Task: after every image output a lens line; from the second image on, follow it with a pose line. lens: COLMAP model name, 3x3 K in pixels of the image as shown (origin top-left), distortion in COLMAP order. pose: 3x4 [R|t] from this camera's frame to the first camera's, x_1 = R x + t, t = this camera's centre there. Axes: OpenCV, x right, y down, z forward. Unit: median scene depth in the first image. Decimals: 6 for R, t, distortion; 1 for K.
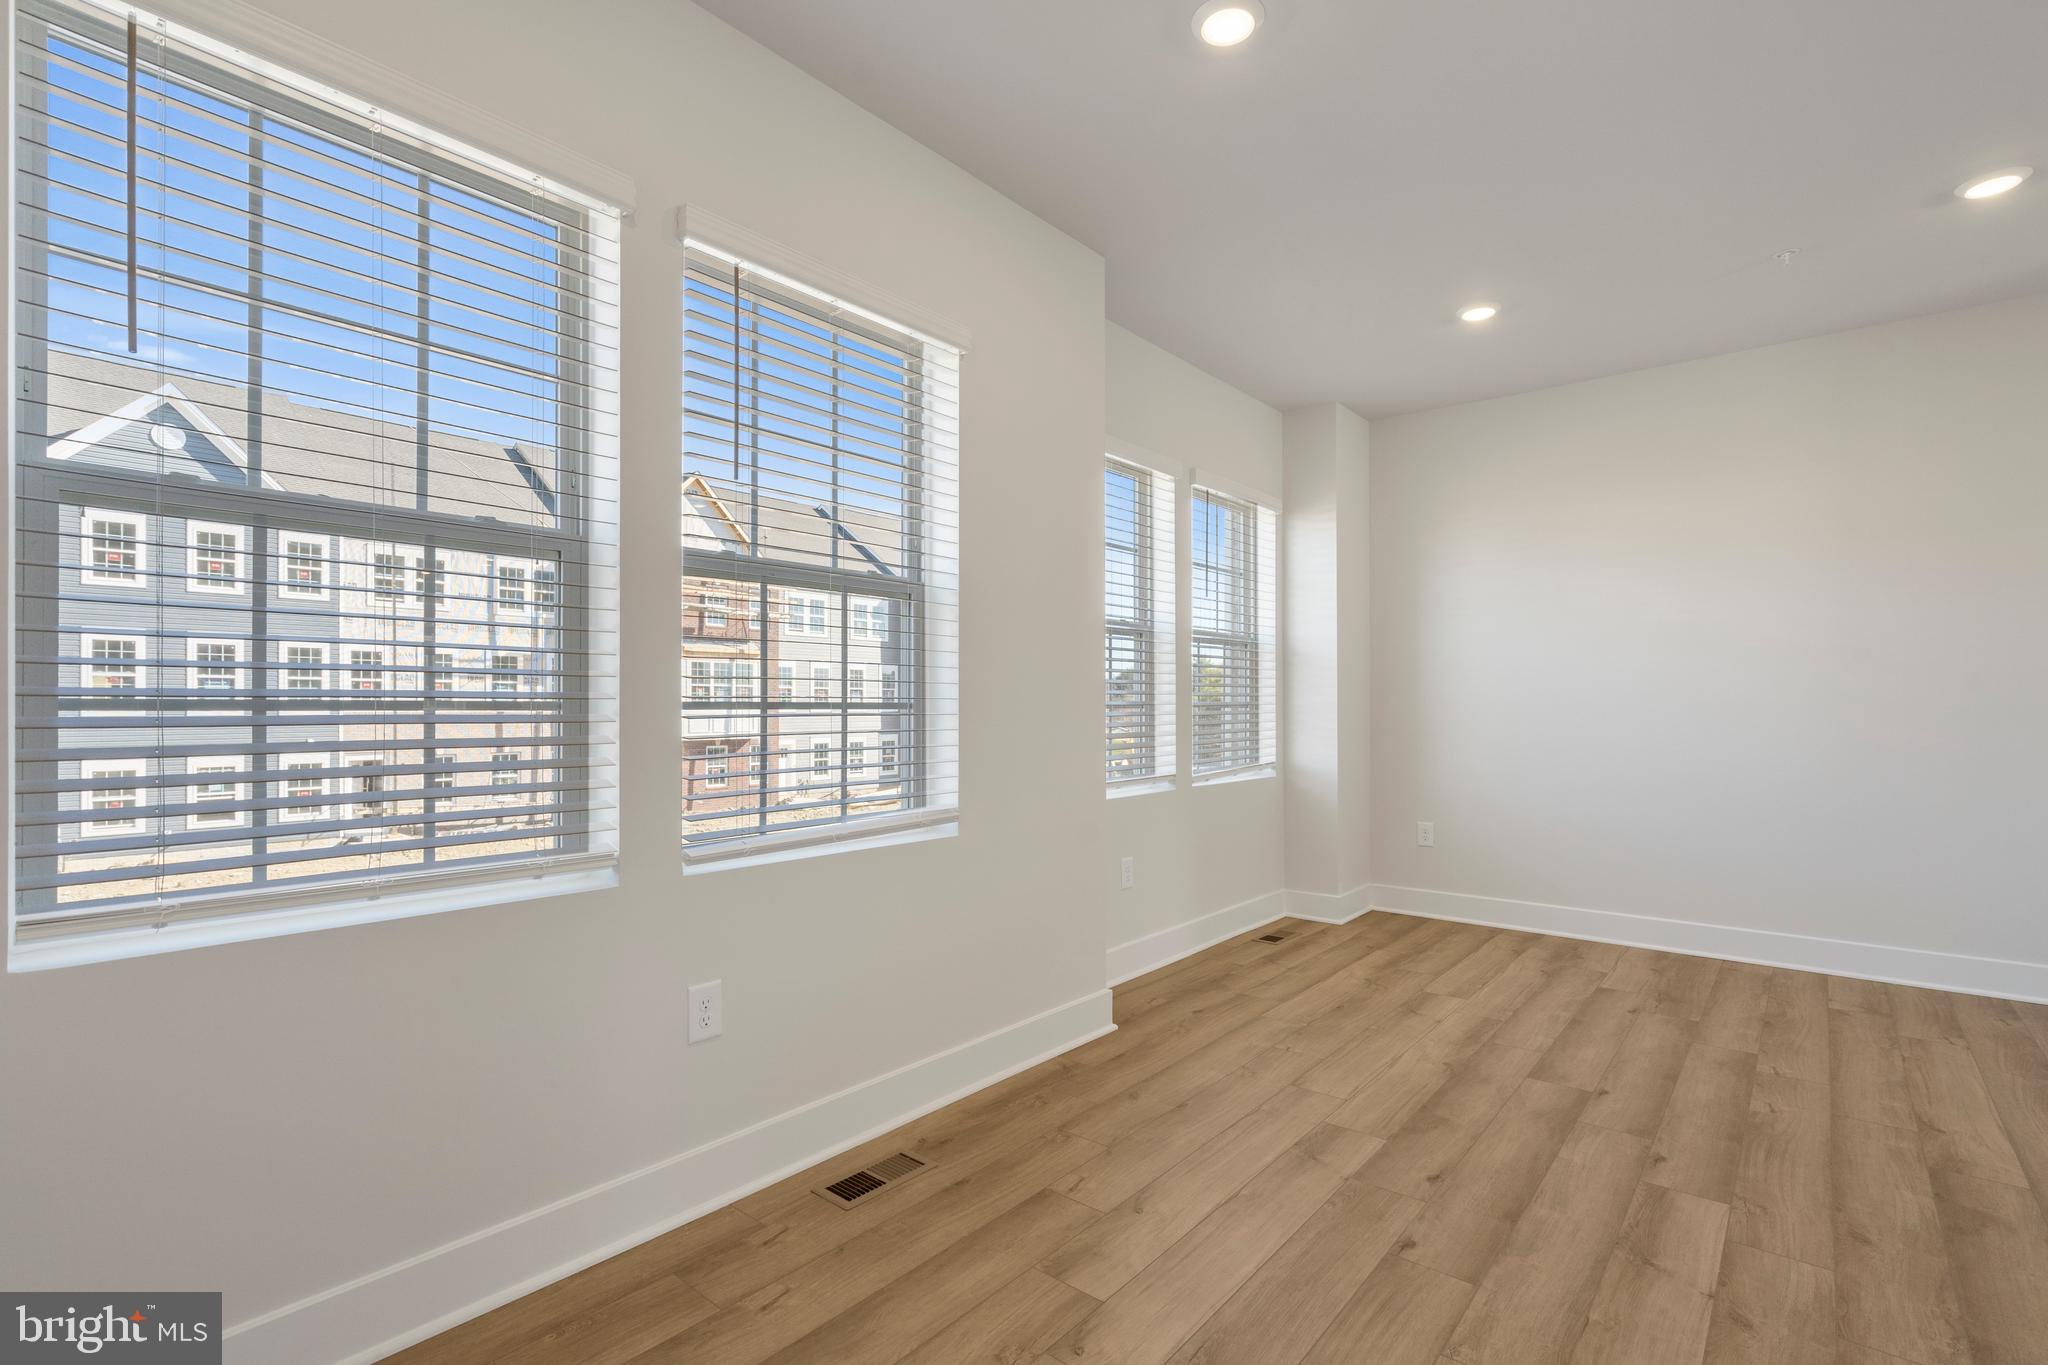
lens RADIAL K [[933.7, 0, 1025.4], [0, 933.7, 696.3], [0, 0, 1]] dist [-0.002268, -0.000567]
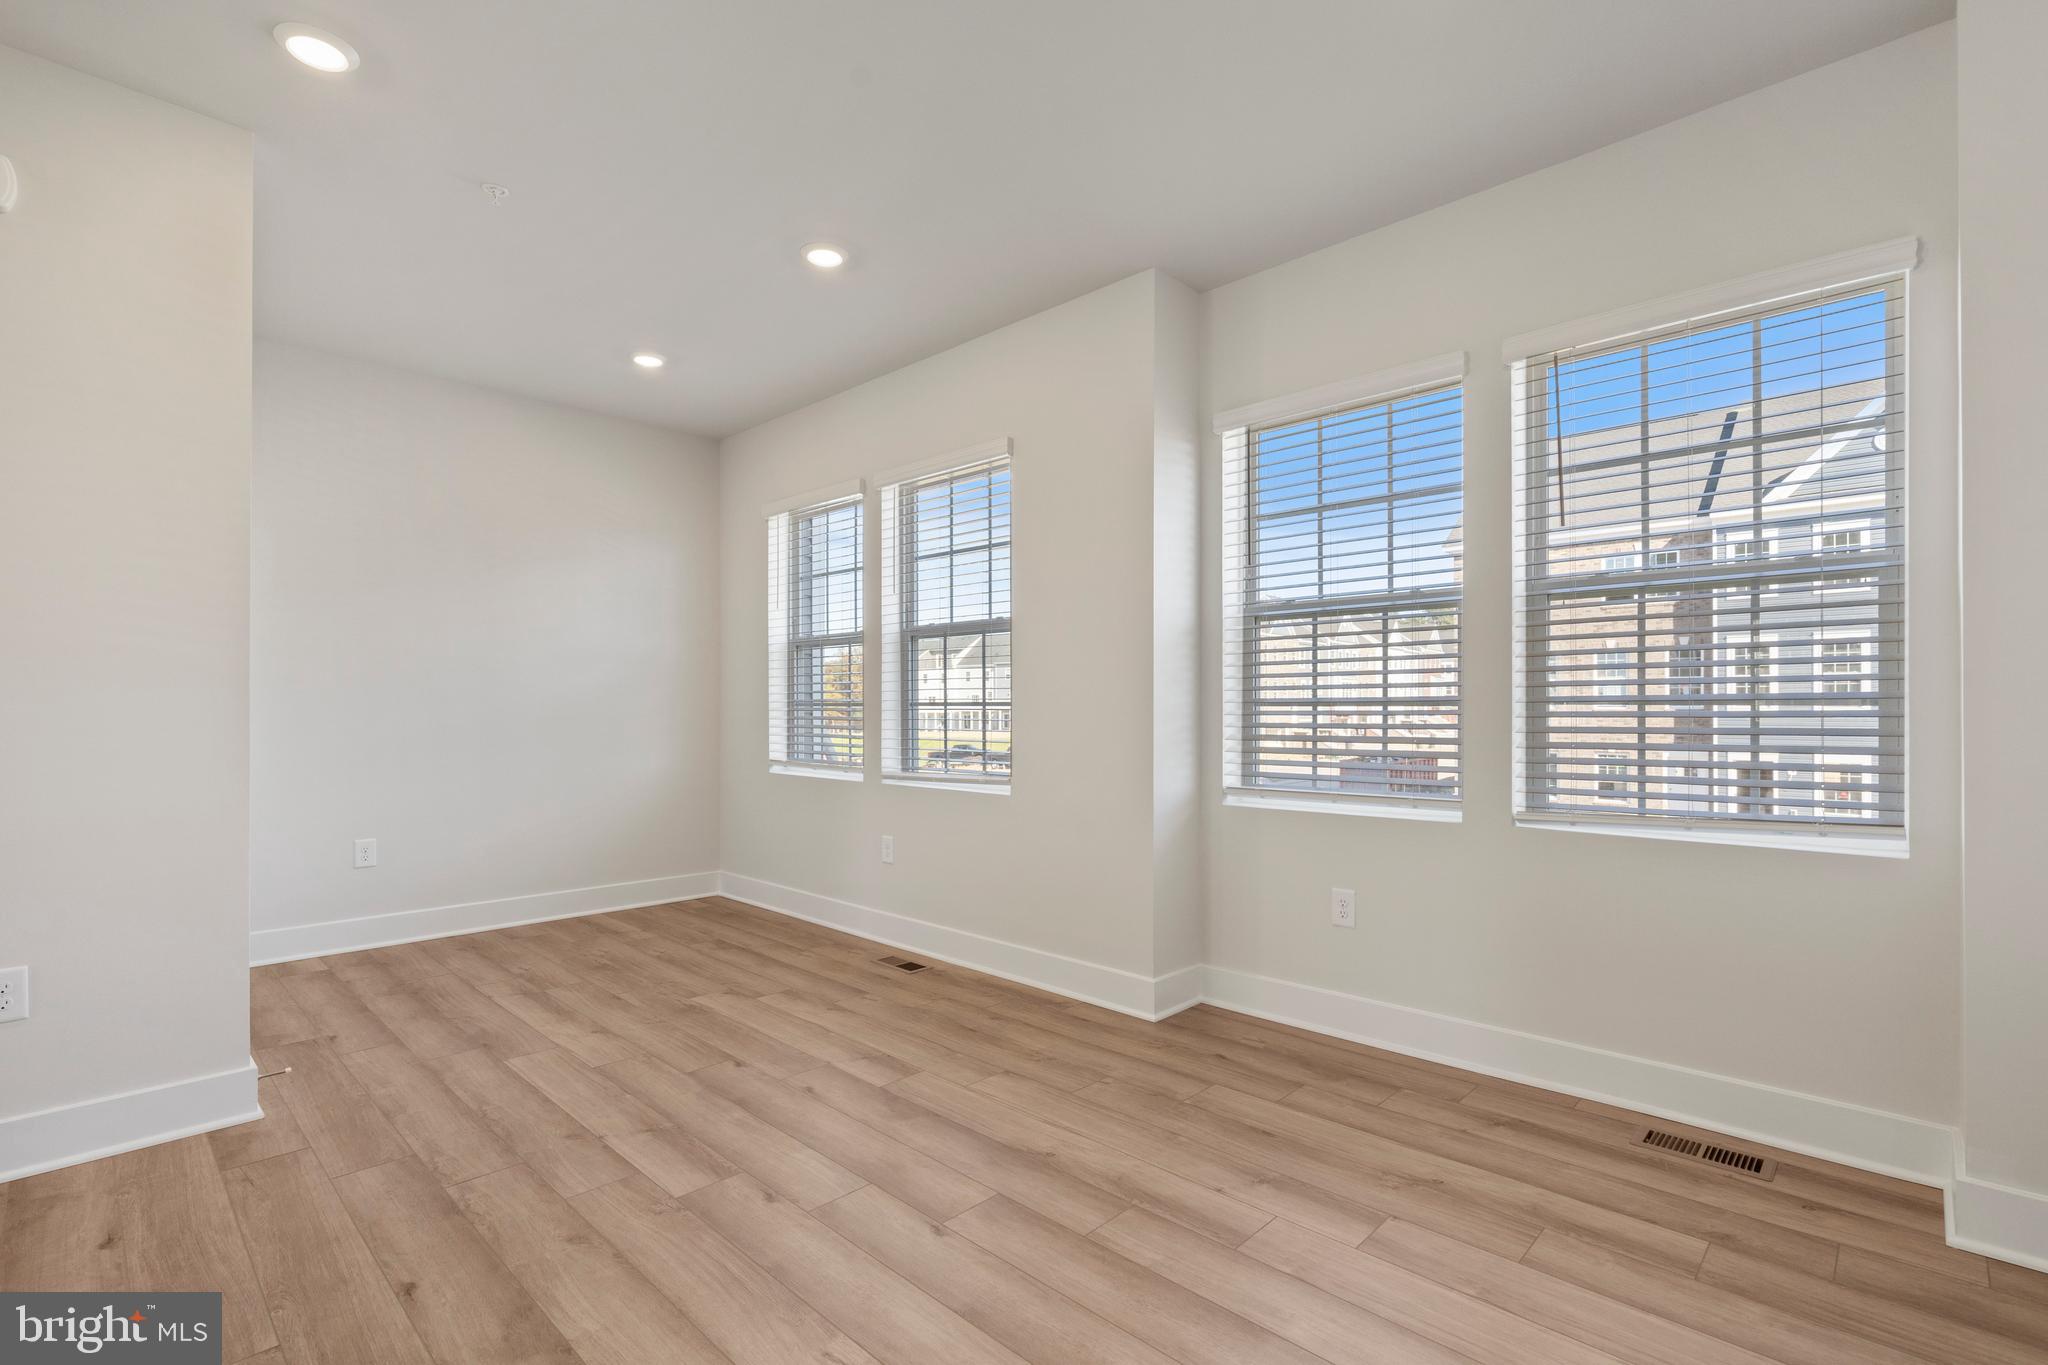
lens RADIAL K [[933.7, 0, 1040.0], [0, 933.7, 716.7], [0, 0, 1]] dist [-0.002268, -0.000567]
pose [[-0.051805, 0.013917, -0.998560, 1.388943], [0.015038, 0.999800, 0.013155, 0.010352], [0.998544, -0.014335, -0.052004, 1.159908]]
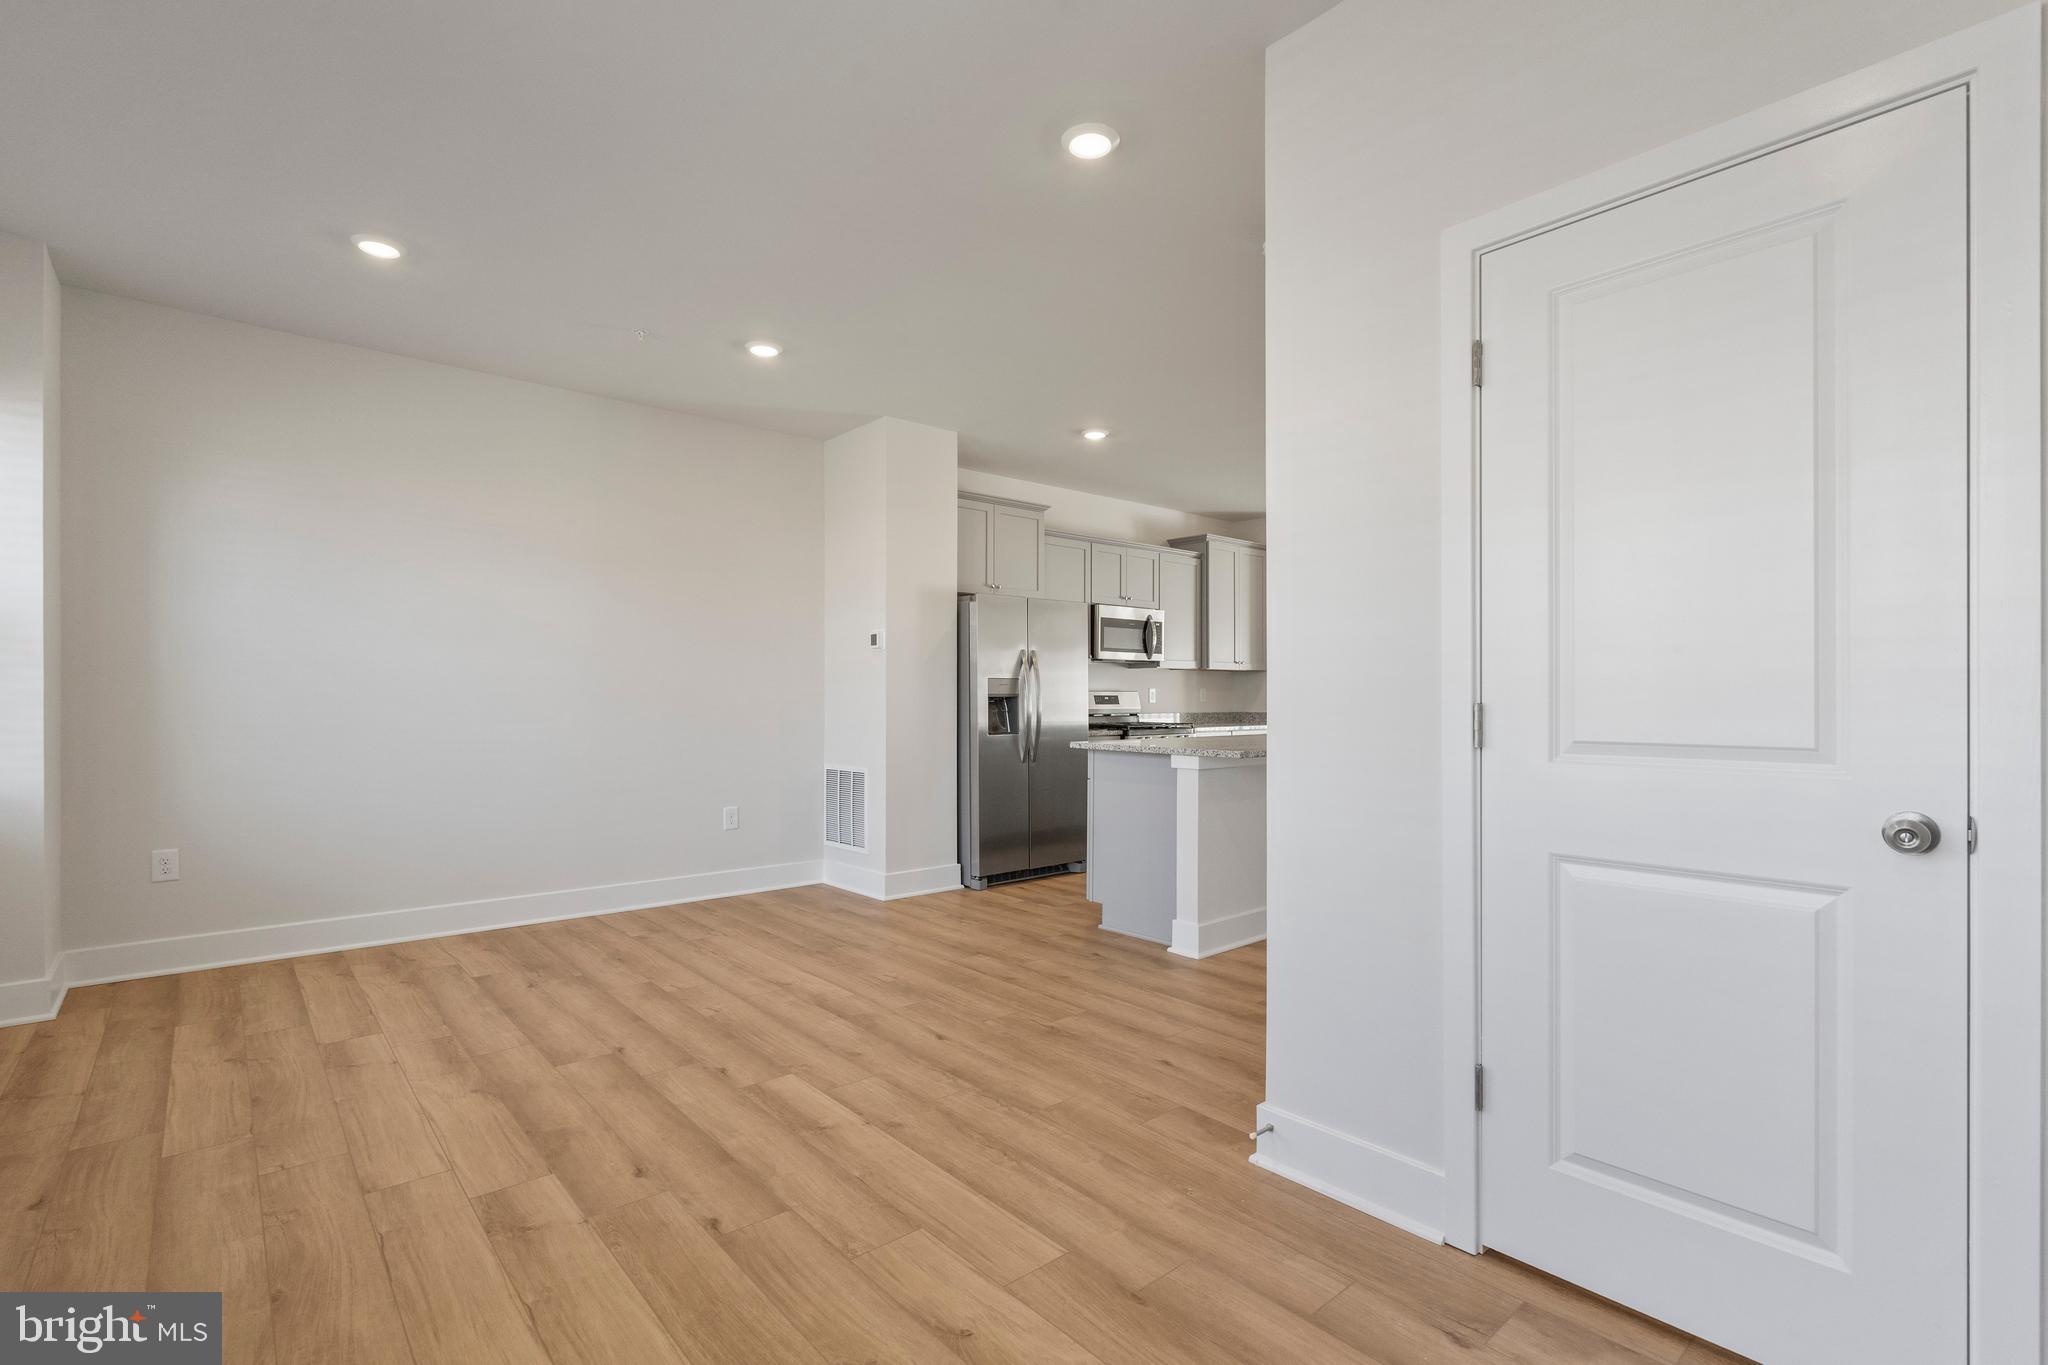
lens RADIAL K [[933.7, 0, 1023.1], [0, 933.7, 696.7], [0, 0, 1]] dist [-0.002268, -0.000567]
pose [[0.152801, 0.005148, 0.988244, -0.407657], [-0.014842, 0.999886, -0.002914, 0.006018], [-0.988145, -0.014222, 0.152860, 0.380949]]
